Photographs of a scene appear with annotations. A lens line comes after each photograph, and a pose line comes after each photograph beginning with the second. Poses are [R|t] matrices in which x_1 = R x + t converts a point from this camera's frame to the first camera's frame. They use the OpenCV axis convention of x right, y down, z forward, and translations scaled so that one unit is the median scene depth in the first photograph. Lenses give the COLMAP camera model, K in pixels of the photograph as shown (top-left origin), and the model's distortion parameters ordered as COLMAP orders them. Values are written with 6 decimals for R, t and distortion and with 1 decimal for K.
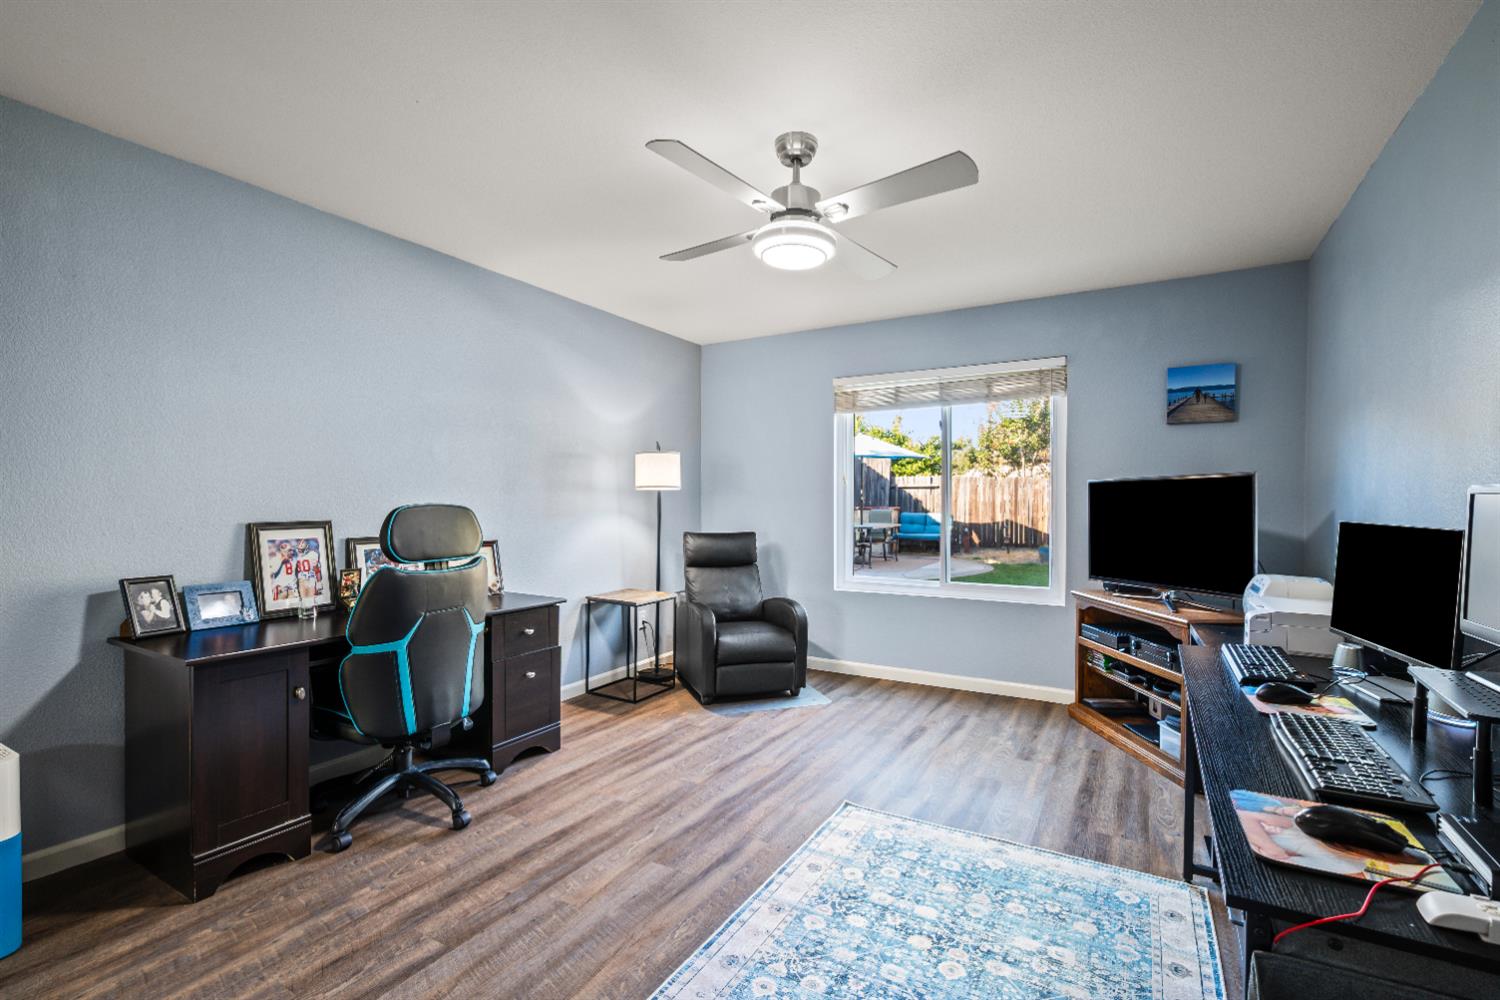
lens RADIAL K [[674.4, 0, 752.1], [0, 674.4, 493.8], [0, 0, 1]] dist [0.001173, 0.000214]
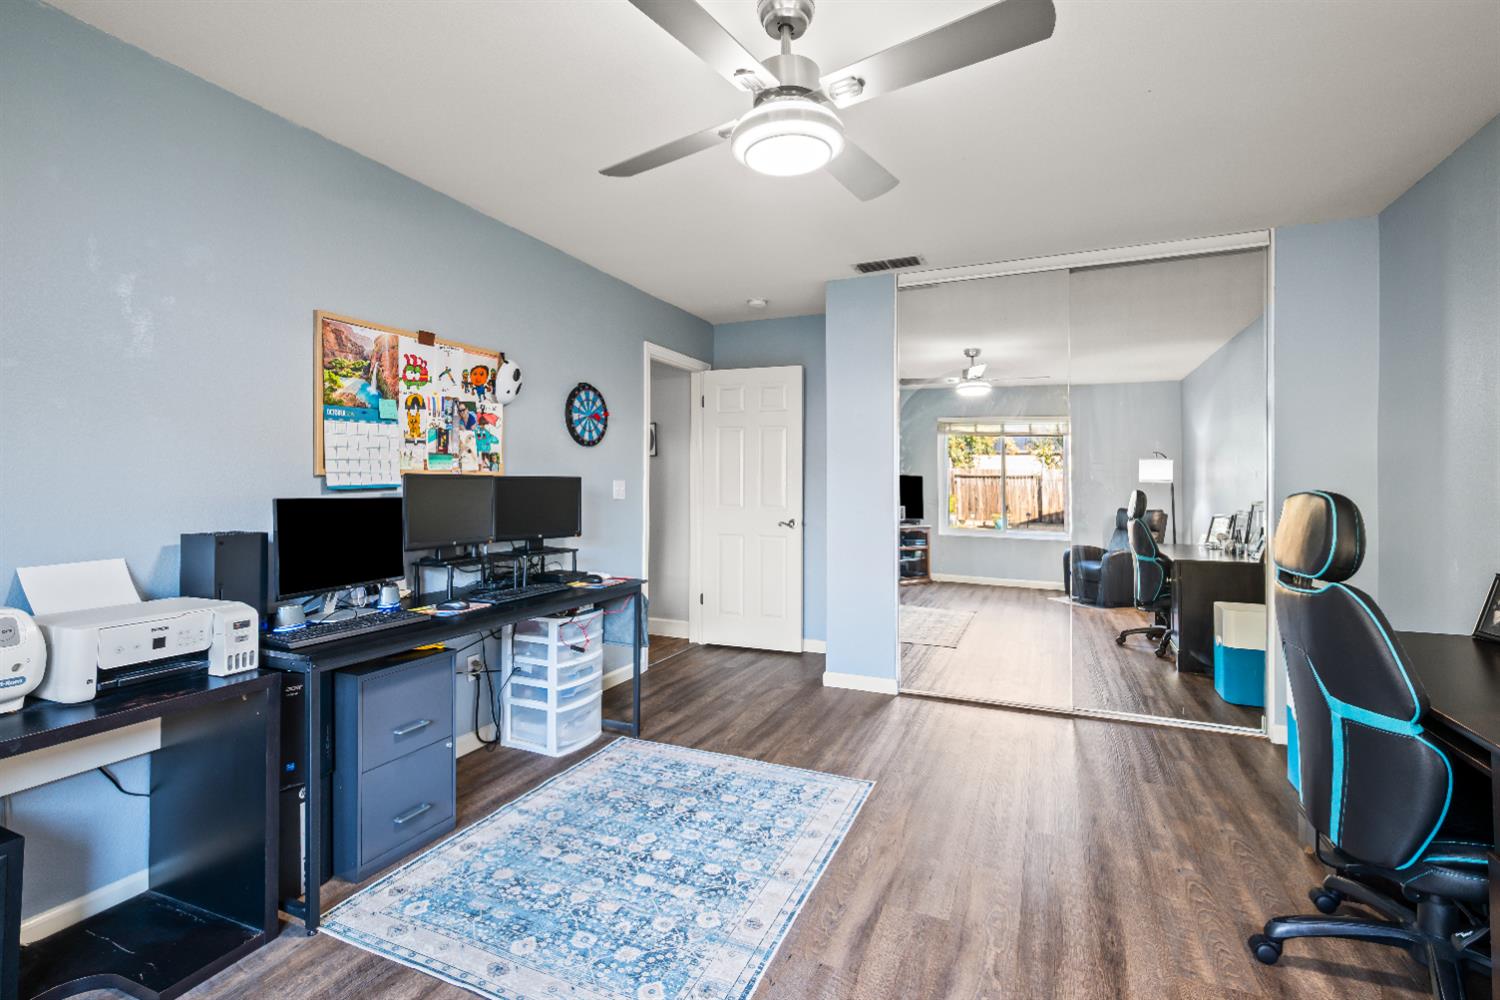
lens RADIAL K [[674.4, 0, 752.1], [0, 674.4, 493.8], [0, 0, 1]] dist [0.001173, 0.000214]
pose [[-0.993596, -0.005626, -0.112850, 0.206531], [-0.005587, 0.999984, -0.000662, 0.026462], [0.112852, -0.000028, -0.993612, 1.977411]]
